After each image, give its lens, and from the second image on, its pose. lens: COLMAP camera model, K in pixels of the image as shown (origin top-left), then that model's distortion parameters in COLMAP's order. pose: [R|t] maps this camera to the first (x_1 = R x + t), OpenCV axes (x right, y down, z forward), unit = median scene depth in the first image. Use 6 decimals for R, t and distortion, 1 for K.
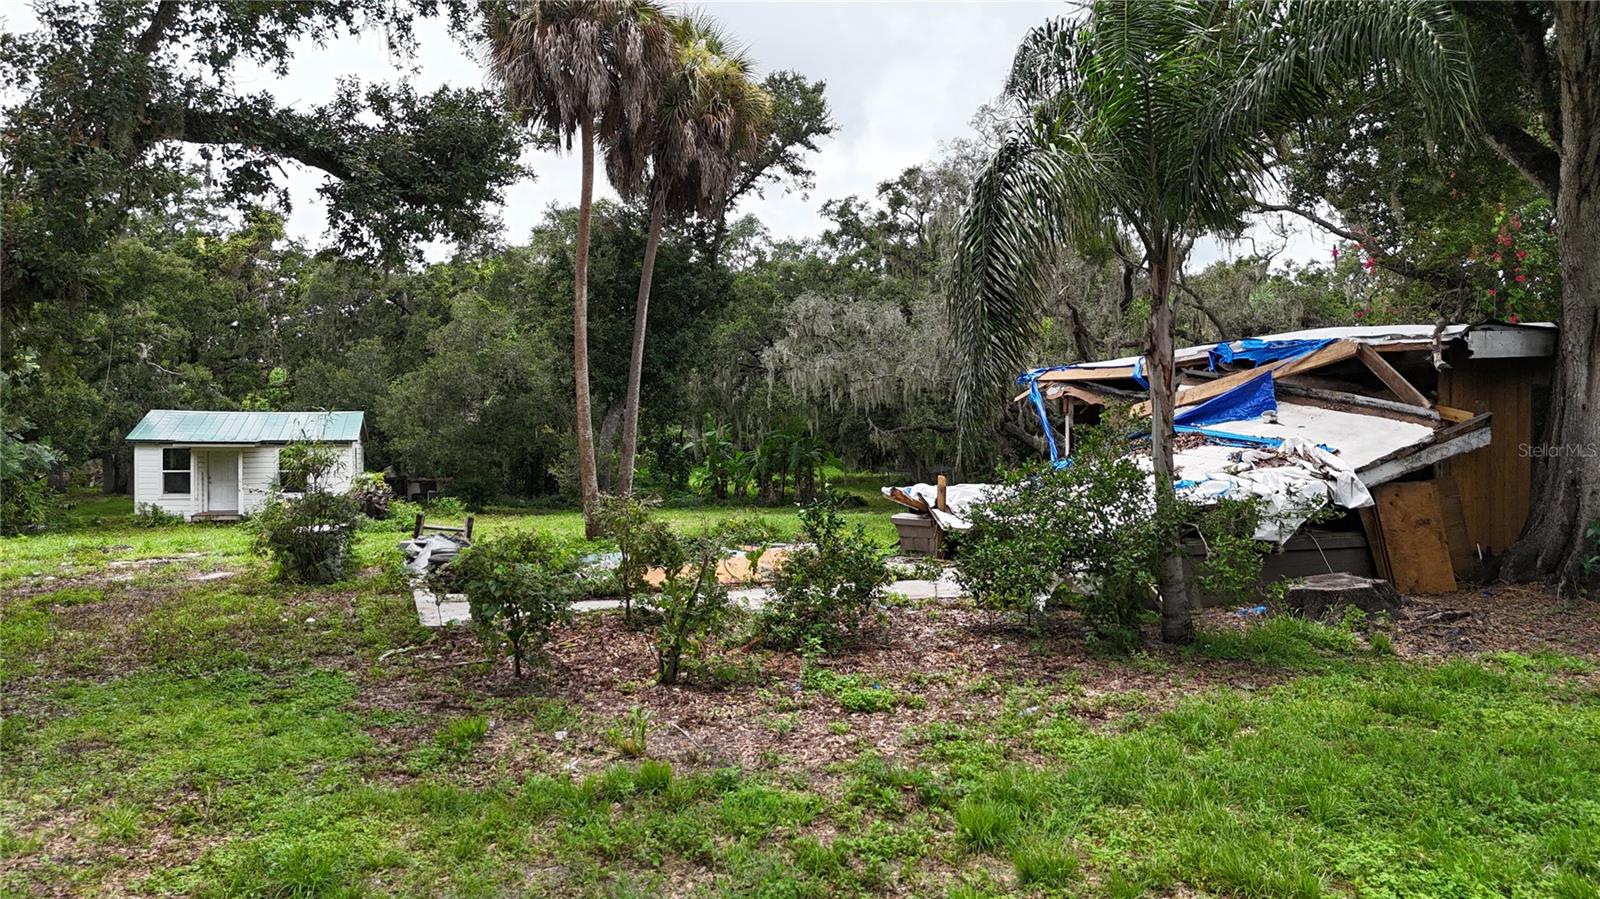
lens RADIAL K [[1179.4, 0, 796.6], [0, 1179.4, 455.1], [0, 0, 1]] dist [0.065589, -0.058504]
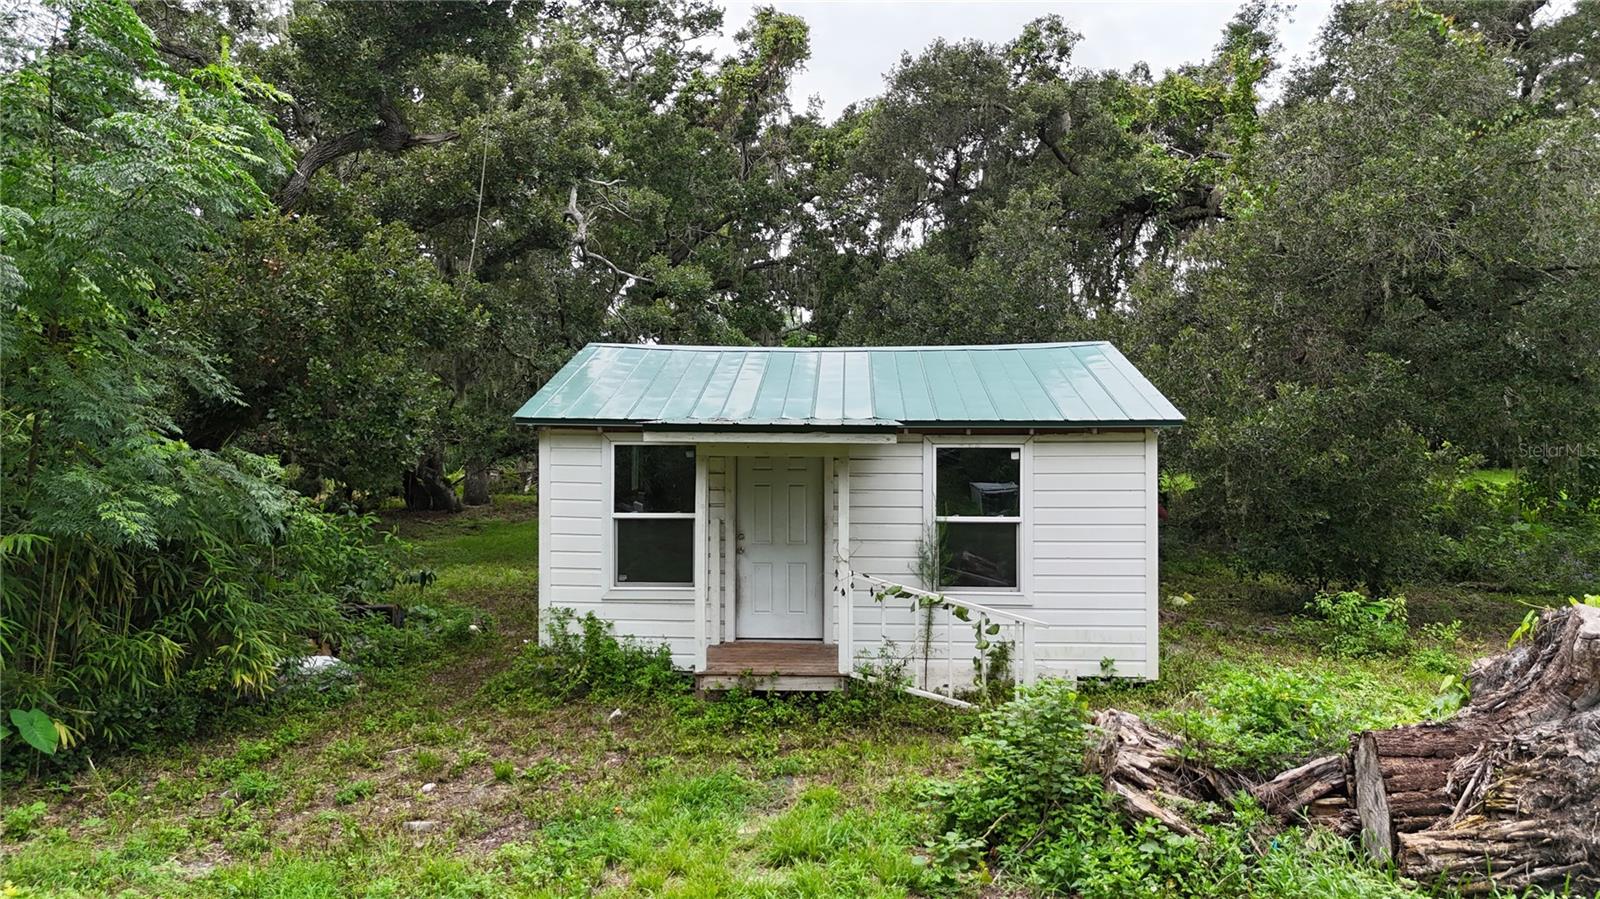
lens RADIAL K [[1179.4, 0, 796.6], [0, 1179.4, 455.1], [0, 0, 1]] dist [0.065589, -0.058504]
pose [[0.944772, 0.008639, -0.327614, -0.377620], [-0.005928, 0.999939, 0.009275, -0.006082], [0.327674, -0.006821, 0.944766, 0.711743]]
